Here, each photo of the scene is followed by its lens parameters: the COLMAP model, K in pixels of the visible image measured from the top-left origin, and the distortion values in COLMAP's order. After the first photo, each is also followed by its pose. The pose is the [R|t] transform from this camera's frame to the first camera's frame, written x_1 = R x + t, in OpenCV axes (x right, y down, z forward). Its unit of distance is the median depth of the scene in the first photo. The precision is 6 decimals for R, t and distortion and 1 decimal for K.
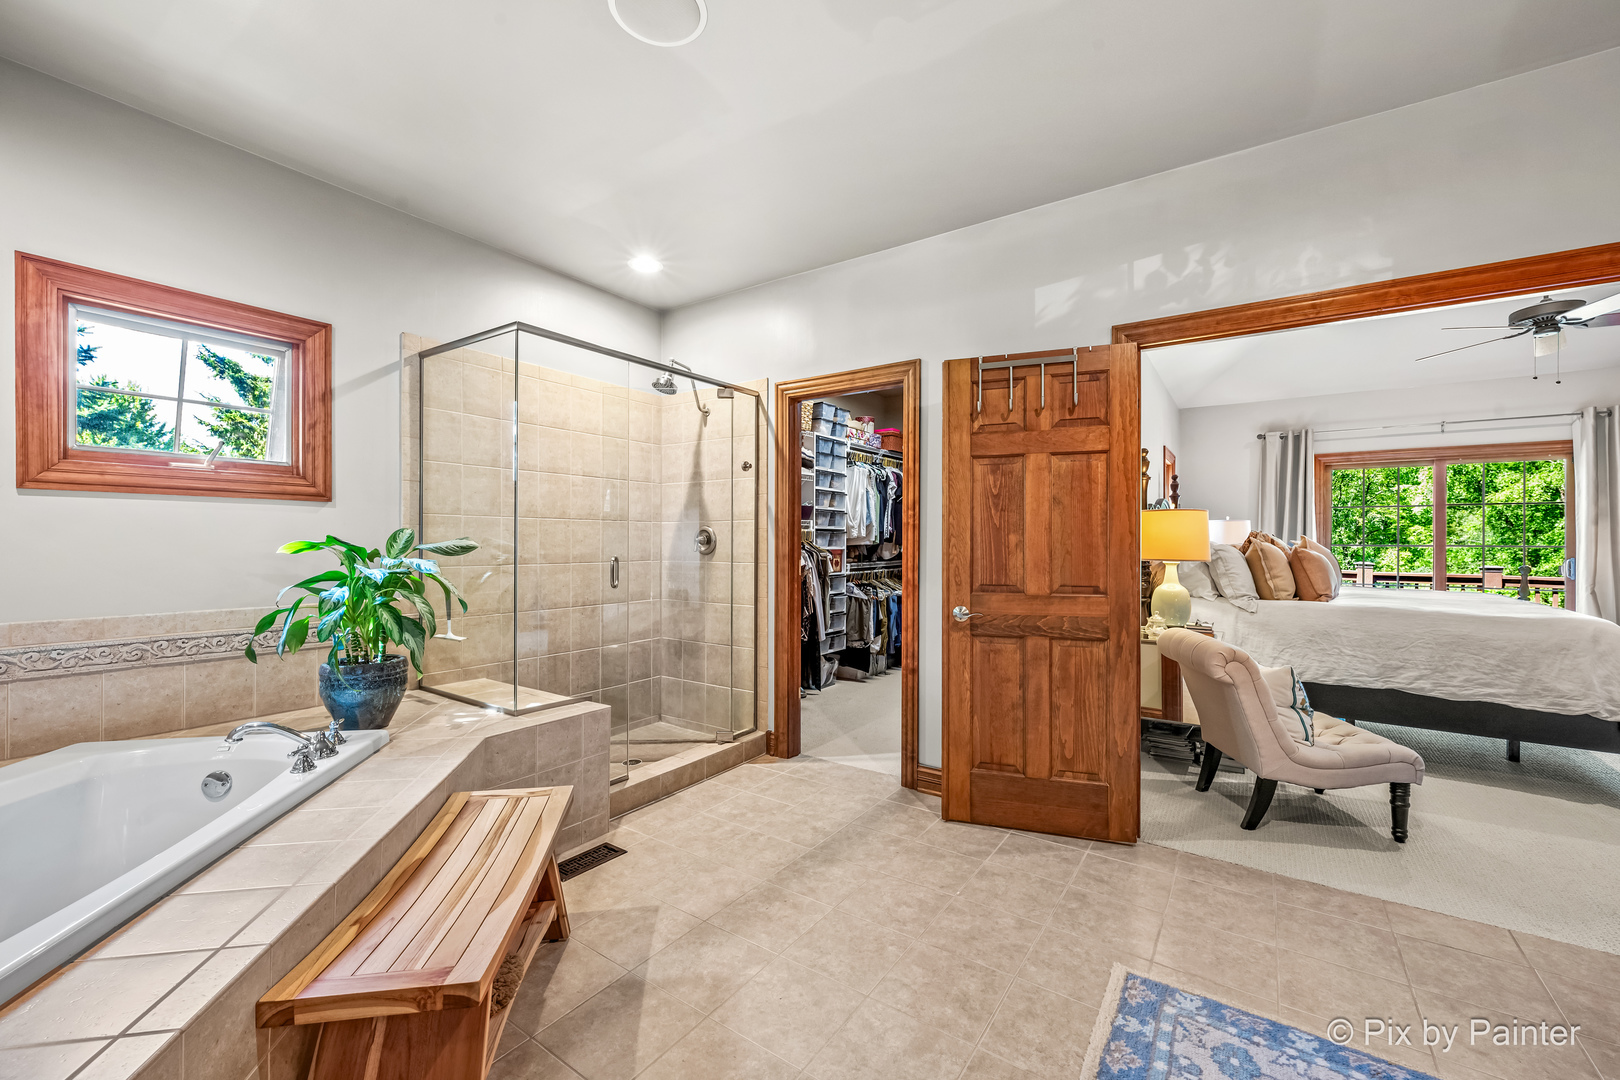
lens RADIAL K [[658.6, 0, 804.8], [0, 658.6, 540.5], [0, 0, 1]] dist [0.002397, -0.000104]
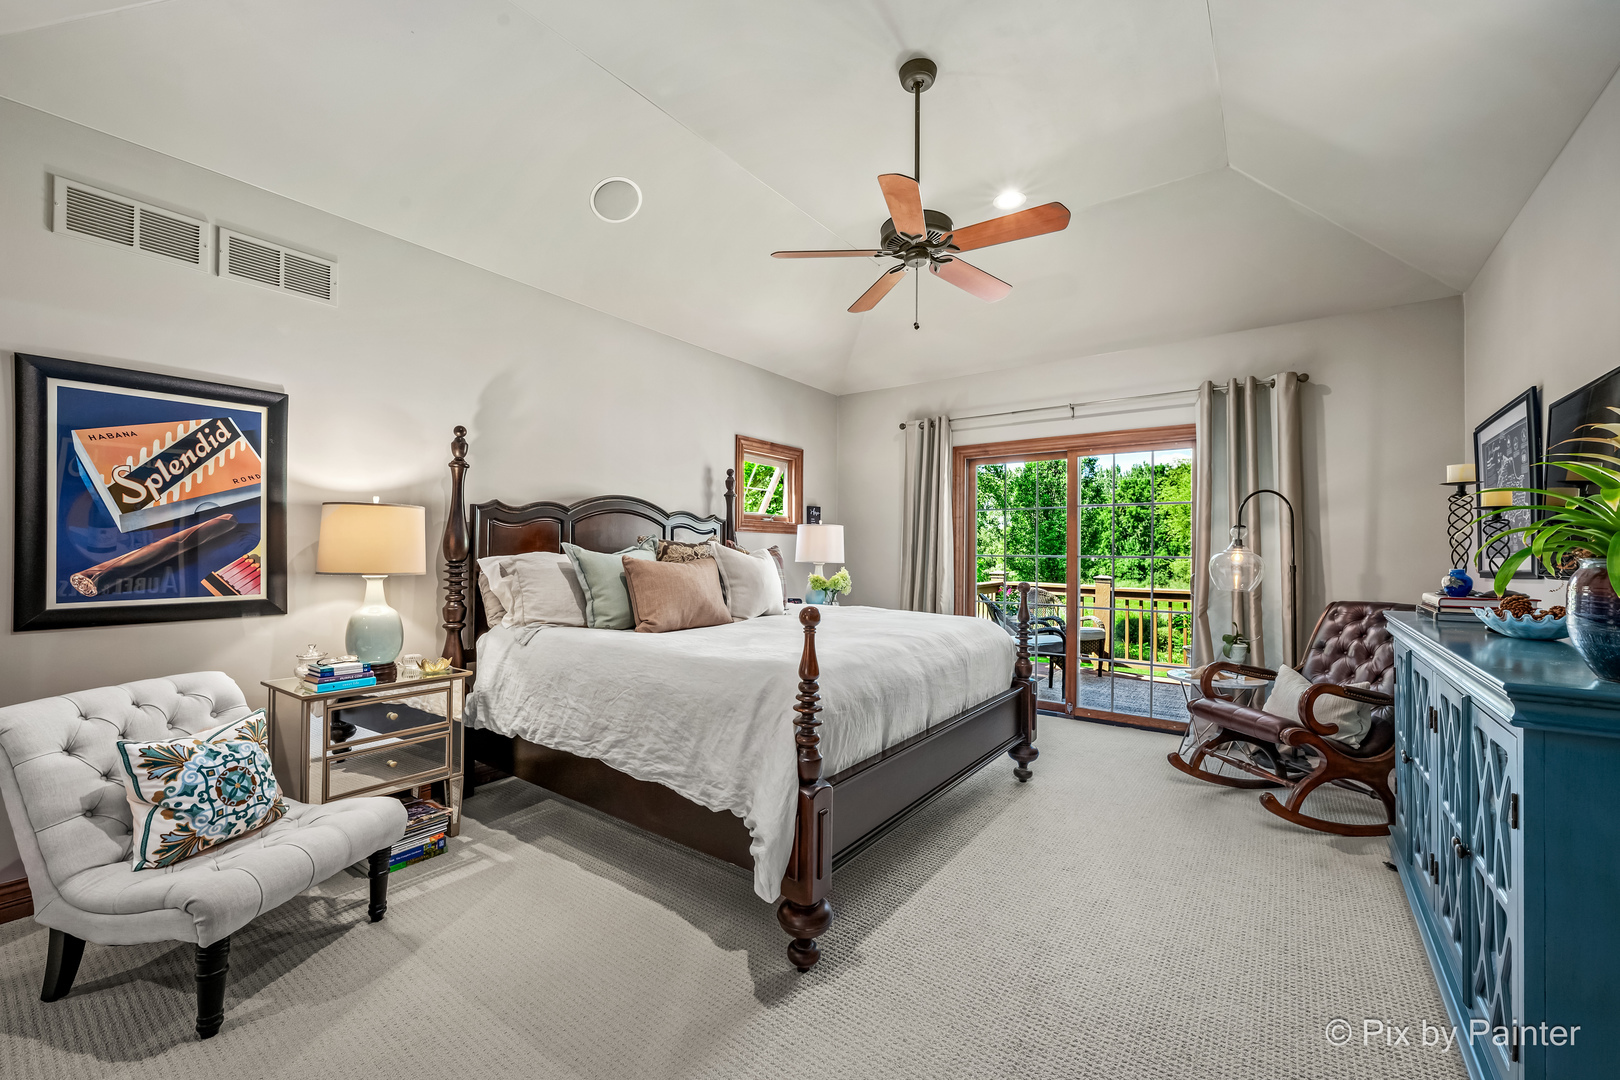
lens RADIAL K [[658.6, 0, 809.5], [0, 658.6, 542.1], [0, 0, 1]] dist [0.002397, -0.000104]
pose [[0.999225, 0.002939, -0.039260, 0.720060], [-0.003446, 0.999911, -0.012854, 0.001542], [0.039218, 0.012980, 0.999146, 0.191050]]
